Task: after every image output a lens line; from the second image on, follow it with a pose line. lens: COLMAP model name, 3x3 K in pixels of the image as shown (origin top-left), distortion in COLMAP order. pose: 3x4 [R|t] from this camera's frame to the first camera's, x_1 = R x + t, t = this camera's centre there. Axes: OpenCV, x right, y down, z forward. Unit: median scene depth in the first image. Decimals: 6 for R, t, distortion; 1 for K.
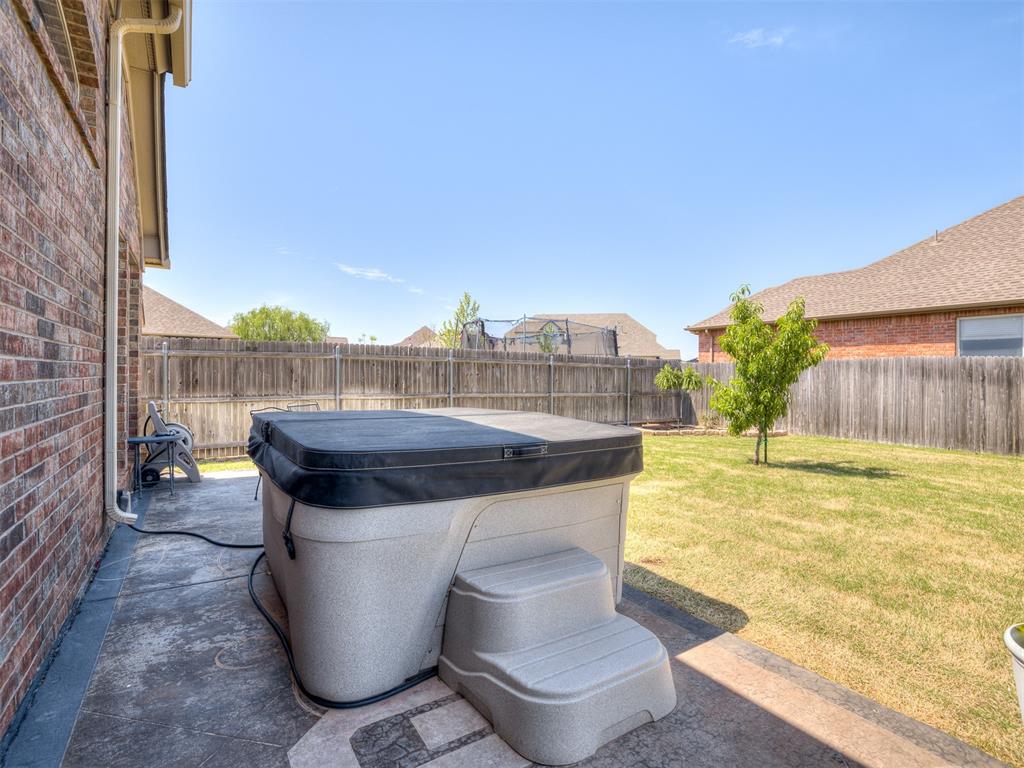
lens RADIAL K [[512.3, 0, 518.8], [0, 512.3, 384.4], [0, 0, 1]] dist [-0.035663, 0.005789]
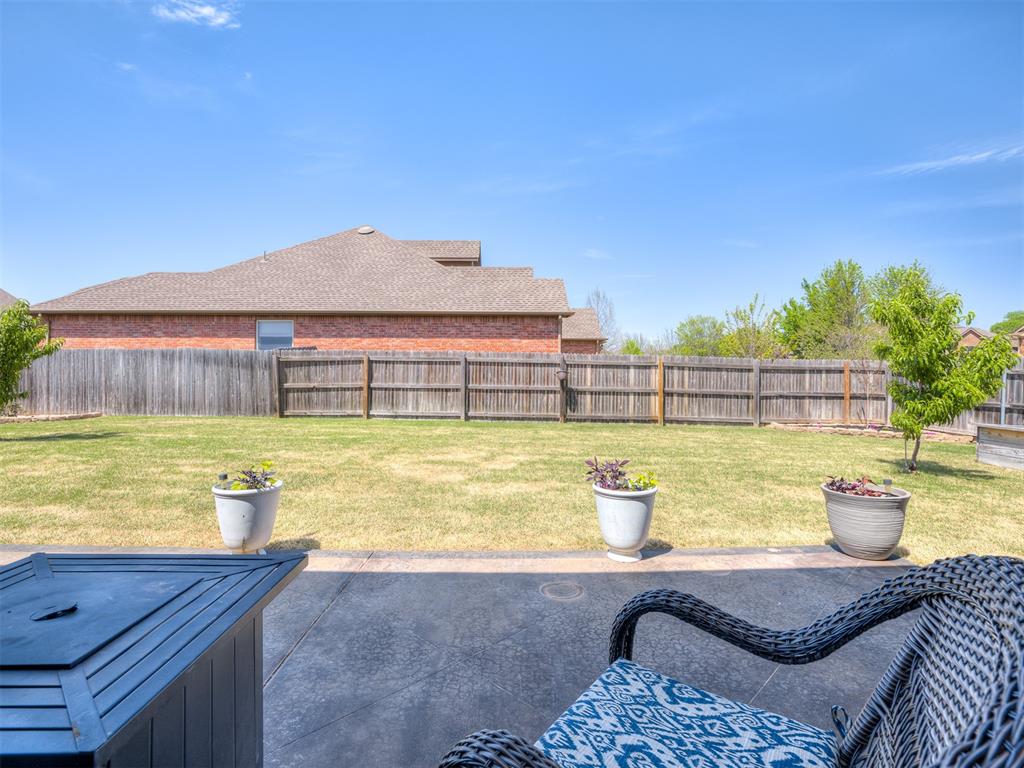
lens RADIAL K [[512.3, 0, 519.3], [0, 512.3, 373.3], [0, 0, 1]] dist [-0.035663, 0.005789]
pose [[0.536187, -0.017301, 0.843922, 0.107112], [0.013407, 0.999838, 0.011979, 0.005348], [-0.843992, 0.004892, 0.536333, -0.384576]]
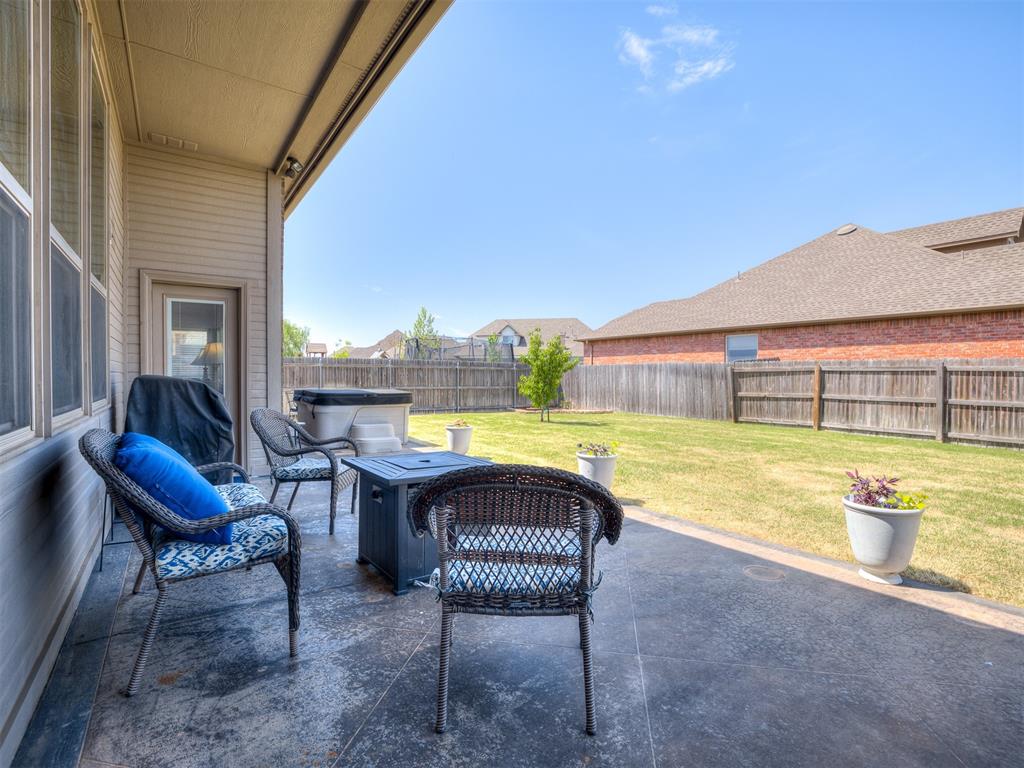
lens RADIAL K [[512.3, 0, 510.6], [0, 512.3, 379.6], [0, 0, 1]] dist [-0.035663, 0.005789]
pose [[0.999692, -0.006898, 0.023822, 0.198862], [0.007061, 0.999952, -0.006739, 0.008109], [-0.023775, 0.006905, 0.999693, -0.594482]]
